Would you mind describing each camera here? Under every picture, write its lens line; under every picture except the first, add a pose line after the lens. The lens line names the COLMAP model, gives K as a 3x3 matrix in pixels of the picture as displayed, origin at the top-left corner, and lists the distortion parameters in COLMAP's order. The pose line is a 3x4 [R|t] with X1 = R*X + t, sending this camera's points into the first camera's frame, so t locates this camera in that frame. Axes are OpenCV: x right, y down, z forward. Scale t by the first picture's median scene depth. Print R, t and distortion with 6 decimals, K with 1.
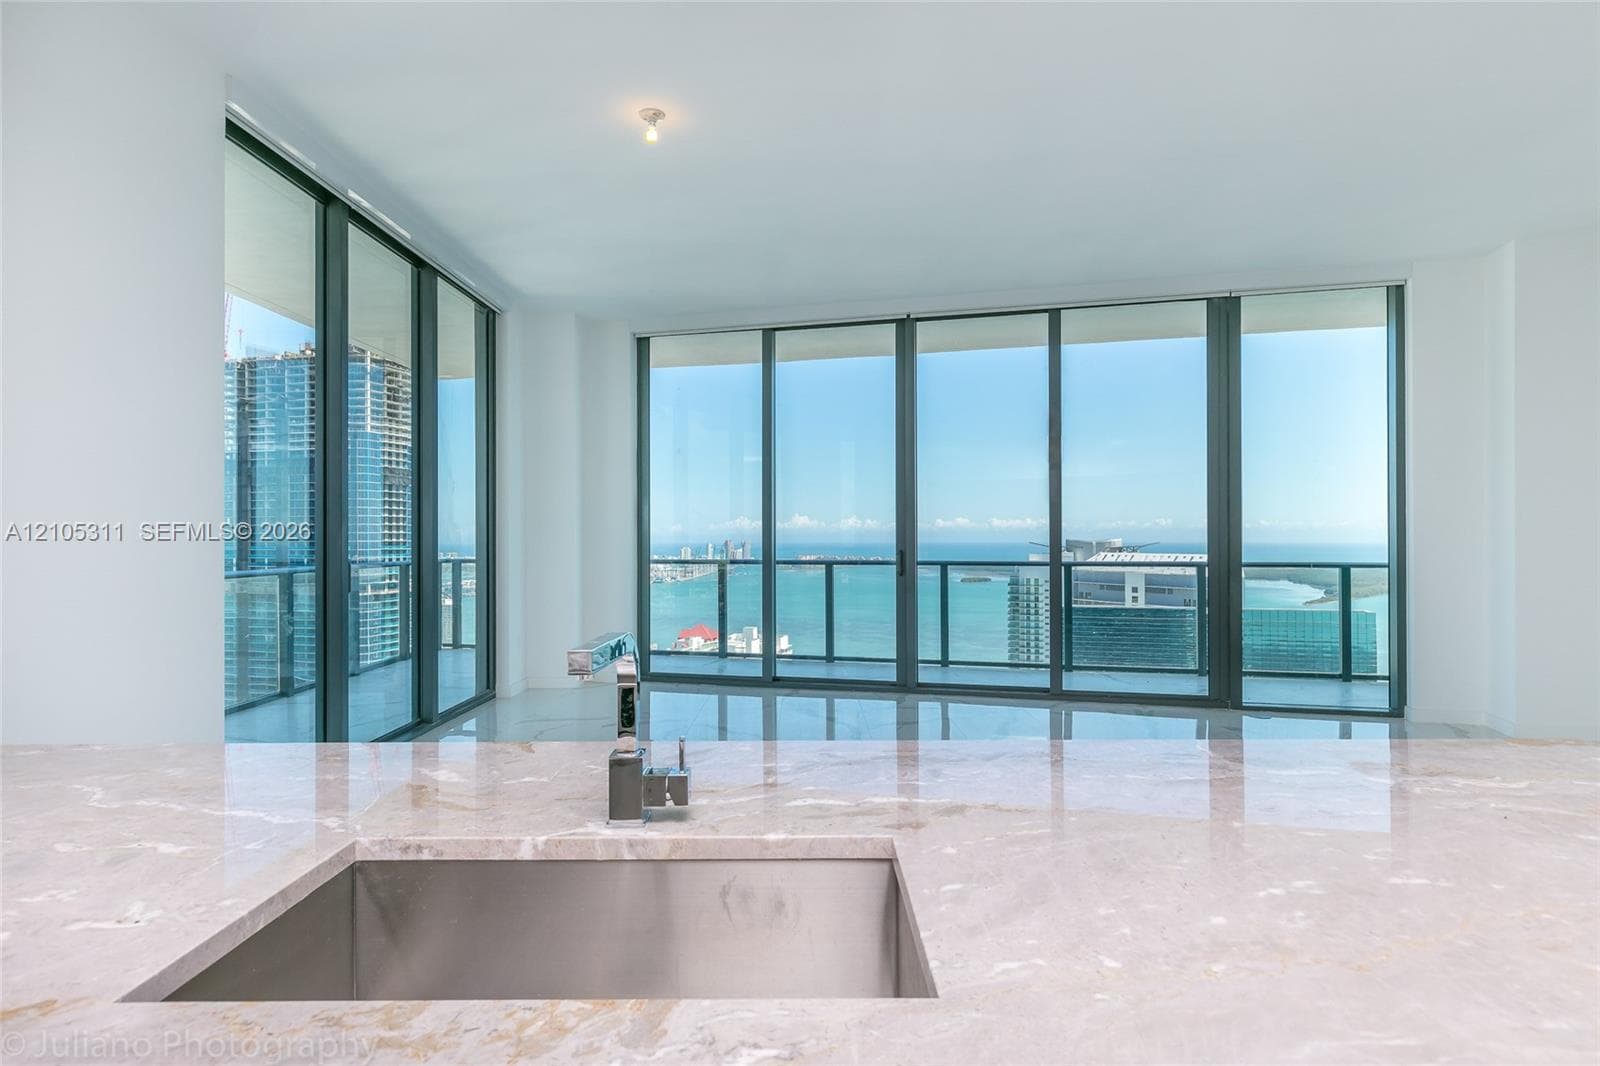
lens RADIAL K [[877.3, 0, 782.4], [0, 877.3, 533.4], [0, 0, 1]] dist [0.000949, -0.000007]
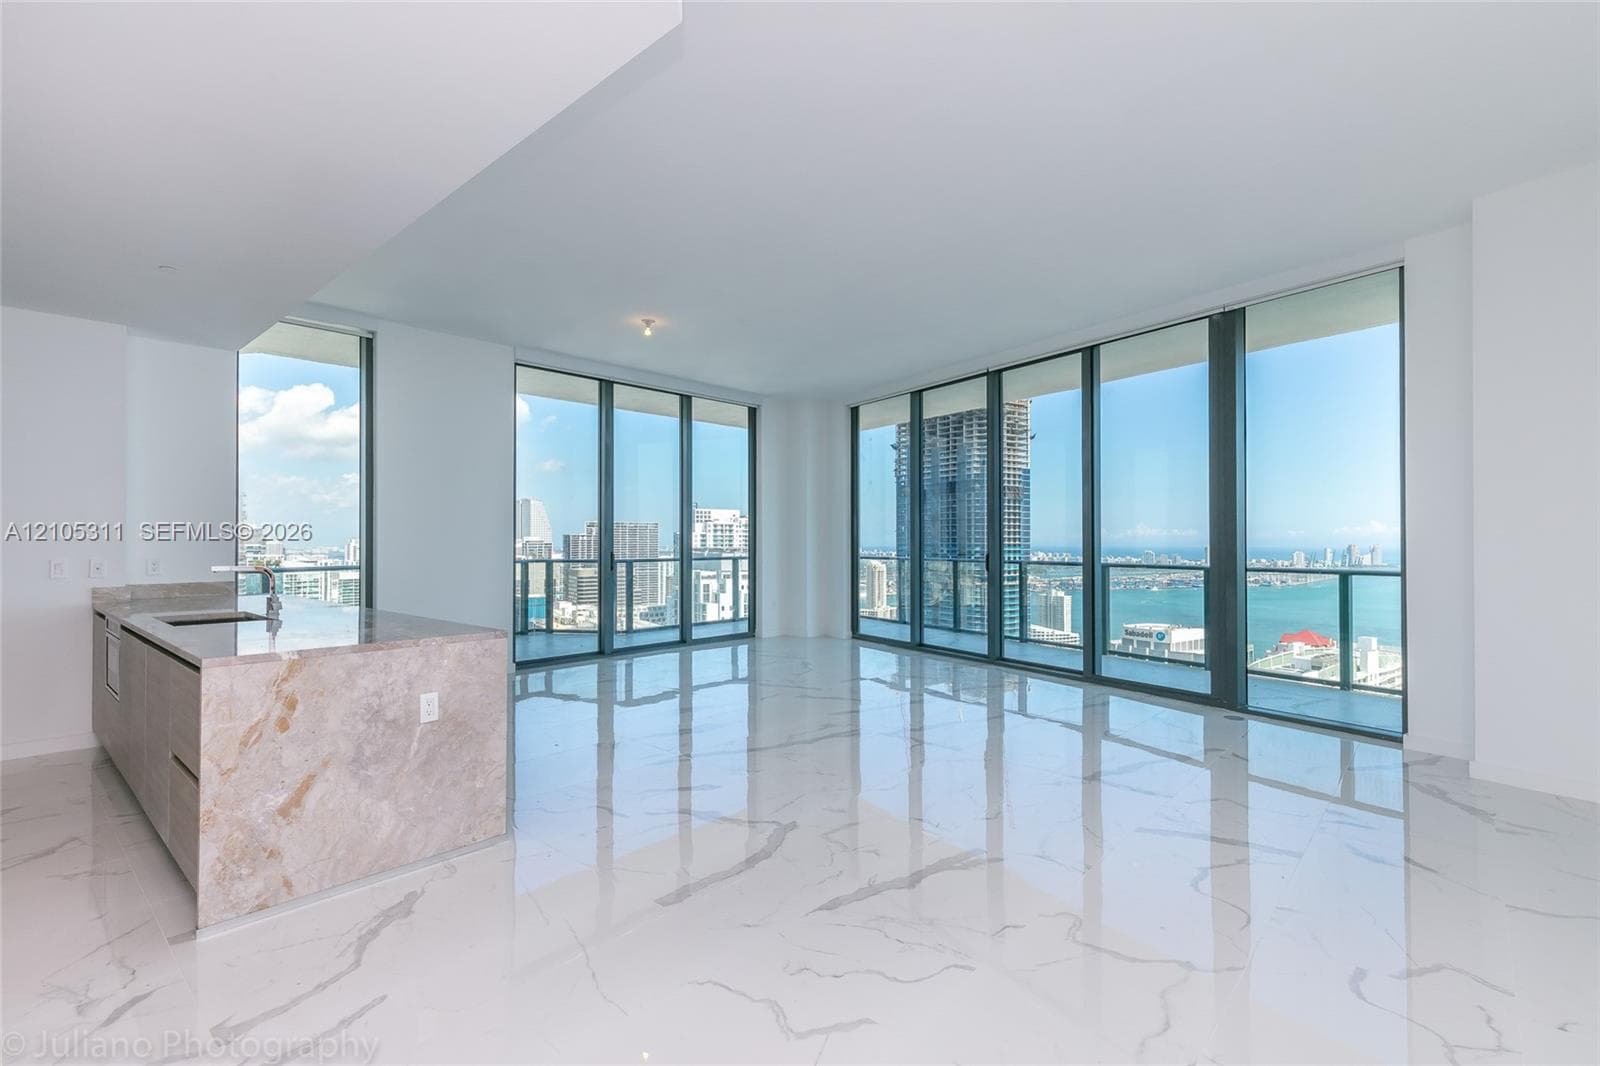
lens RADIAL K [[733.1, 0, 800.0], [0, 733.1, 533.0], [0, 0, 1]] dist [0.012689, -0.000069]
pose [[0.743738, -0.004173, -0.668459, 0.436881], [0.000240, 0.999982, -0.005975, -0.001895], [0.668472, 0.004283, 0.743725, 0.010459]]
